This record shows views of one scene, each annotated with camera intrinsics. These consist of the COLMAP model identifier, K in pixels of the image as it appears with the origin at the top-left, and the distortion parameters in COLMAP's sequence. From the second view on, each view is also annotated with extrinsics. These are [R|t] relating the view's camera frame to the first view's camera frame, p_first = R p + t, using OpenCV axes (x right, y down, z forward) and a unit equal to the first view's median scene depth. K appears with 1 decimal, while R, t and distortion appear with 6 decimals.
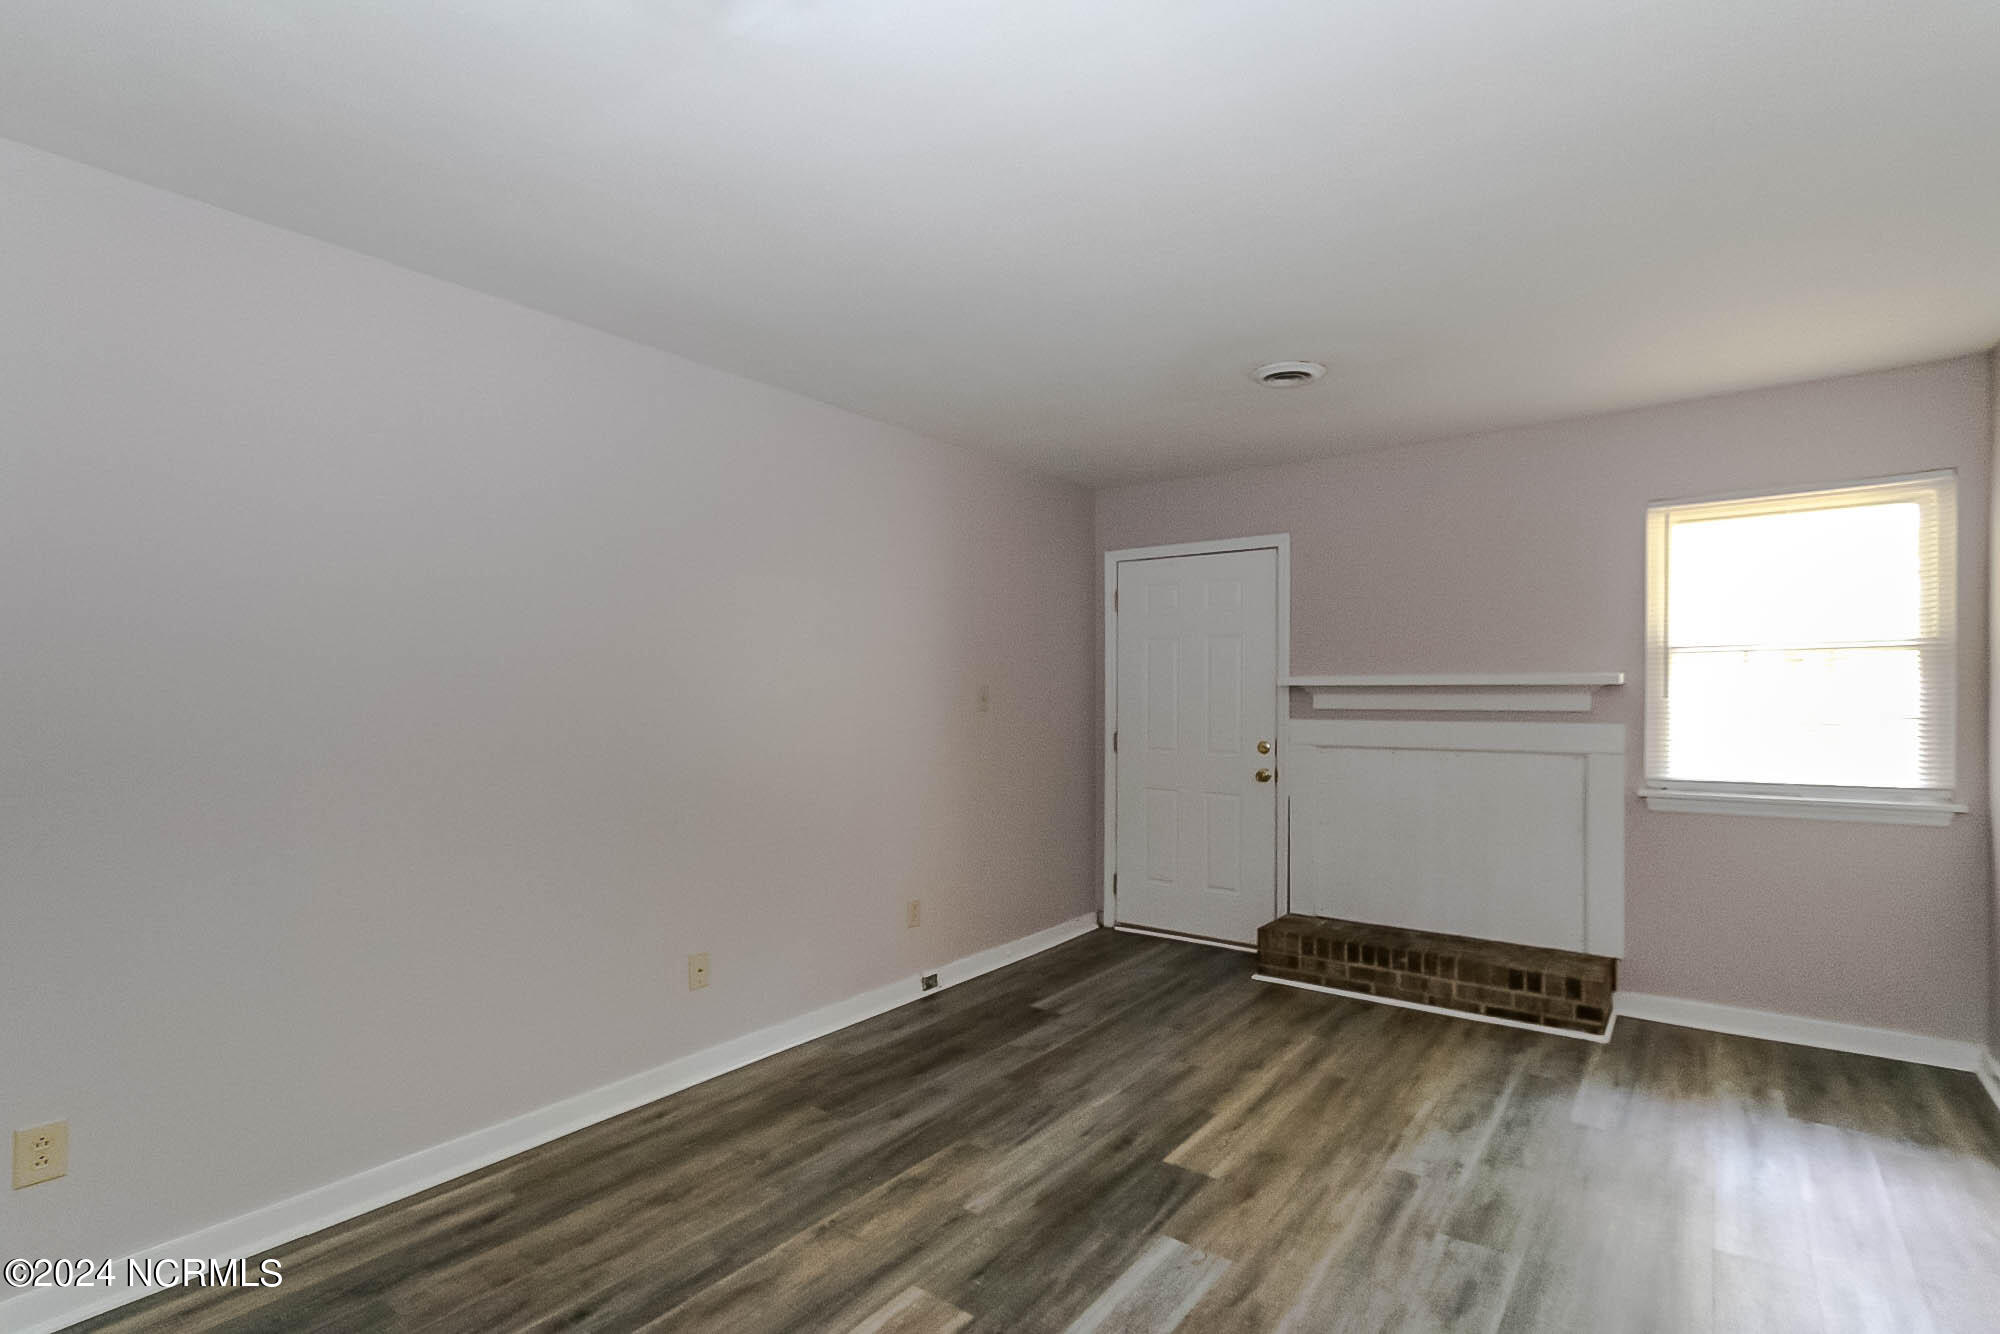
lens RADIAL K [[947.8, 0, 1000.5], [0, 947.8, 678.1], [0, 0, 1]] dist [-0.002249, 0.000574]
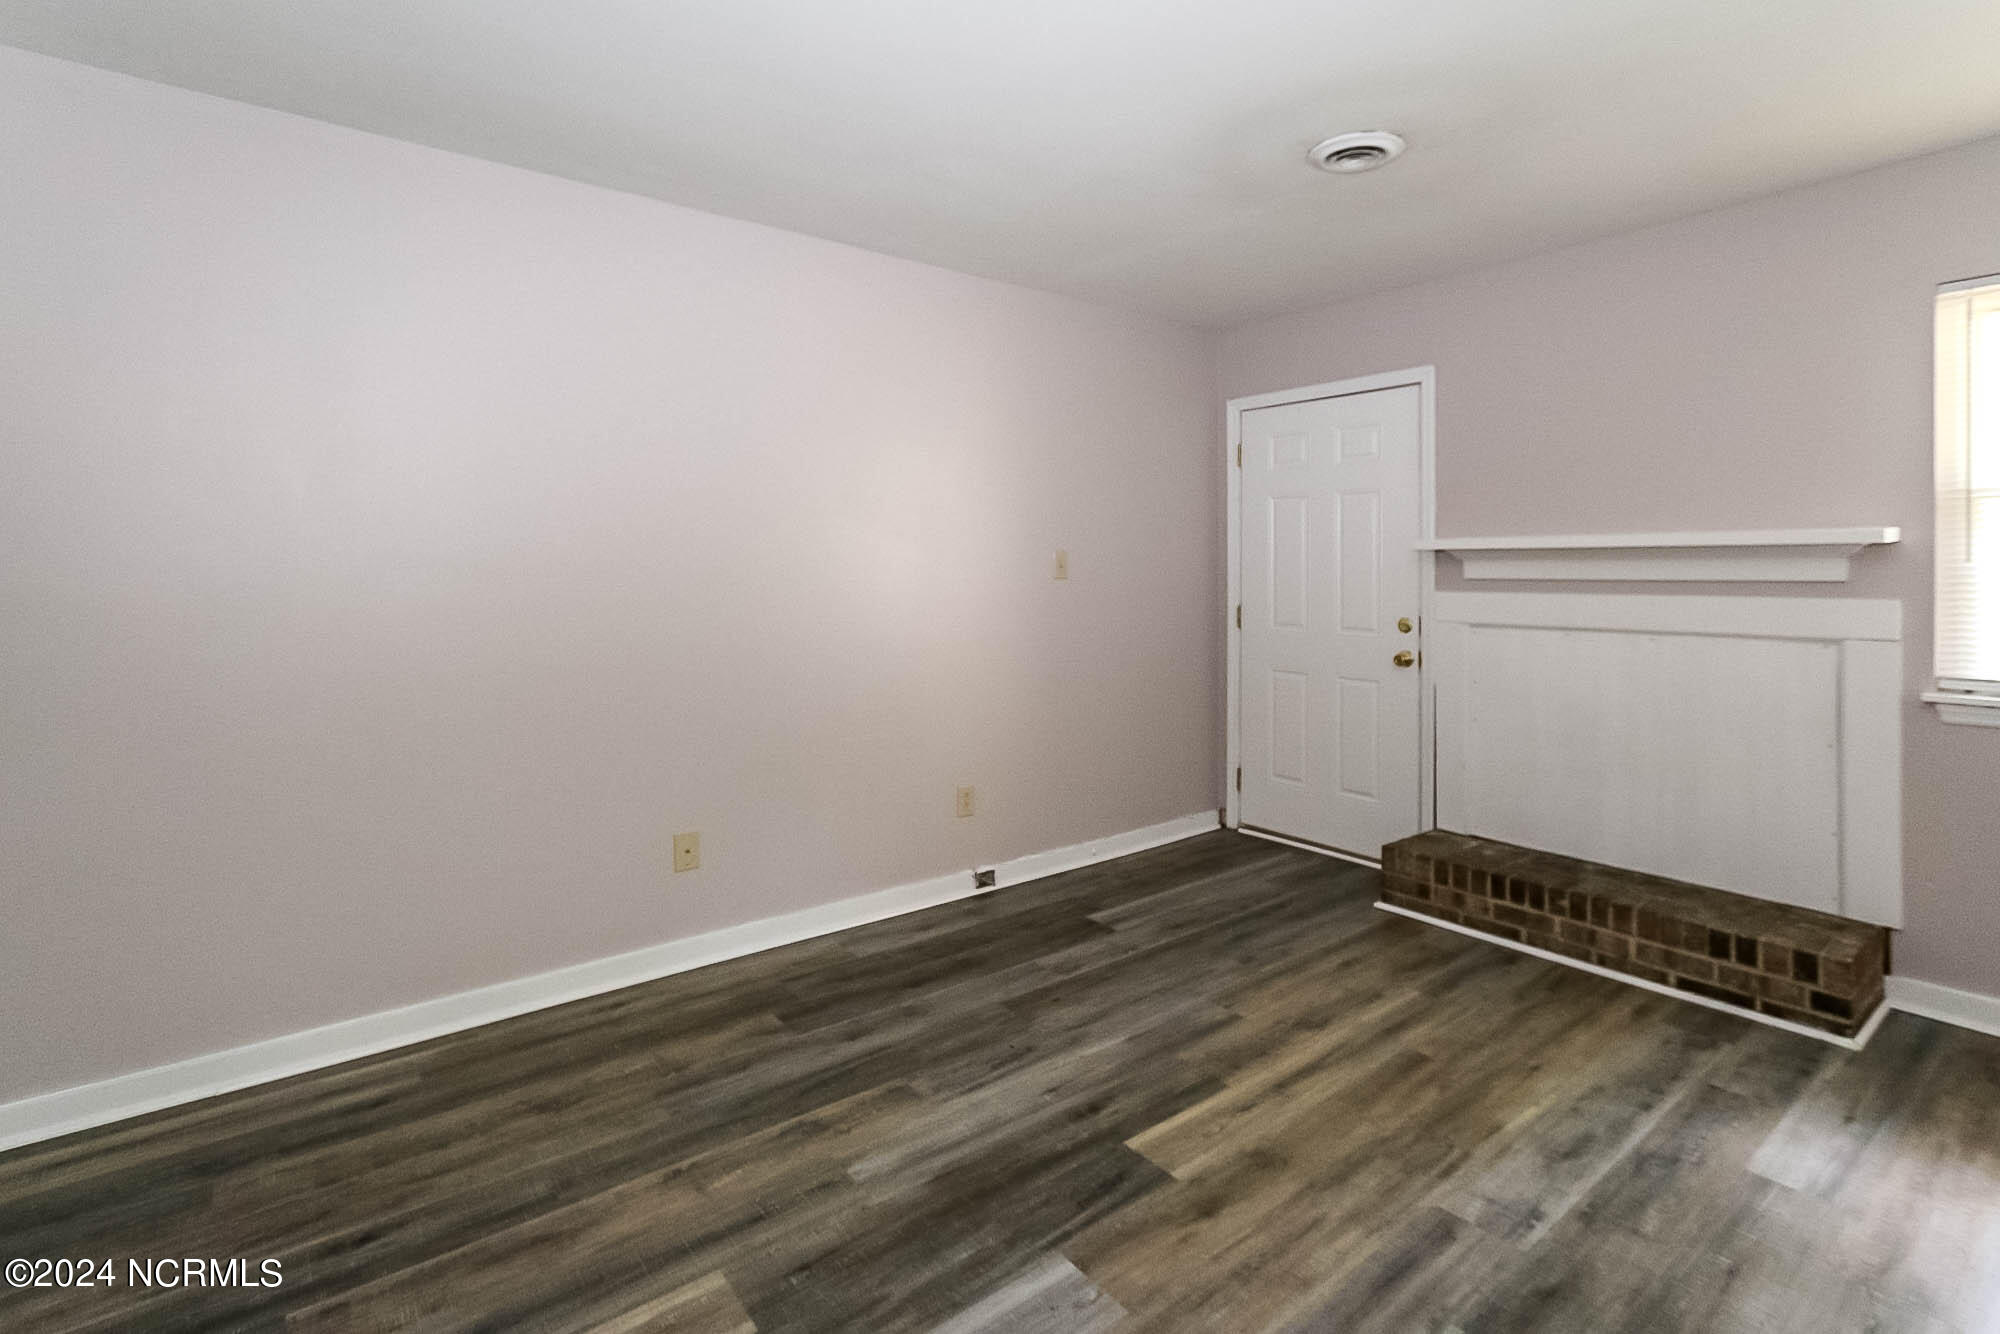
lens RADIAL K [[947.8, 0, 999.1], [0, 947.8, 548.4], [0, 0, 1]] dist [-0.002249, 0.000574]
pose [[0.966423, -0.005701, -0.256892, 0.215959], [0.004848, 0.999980, -0.003956, 0.011331], [0.256910, 0.002578, 0.966432, 0.160470]]
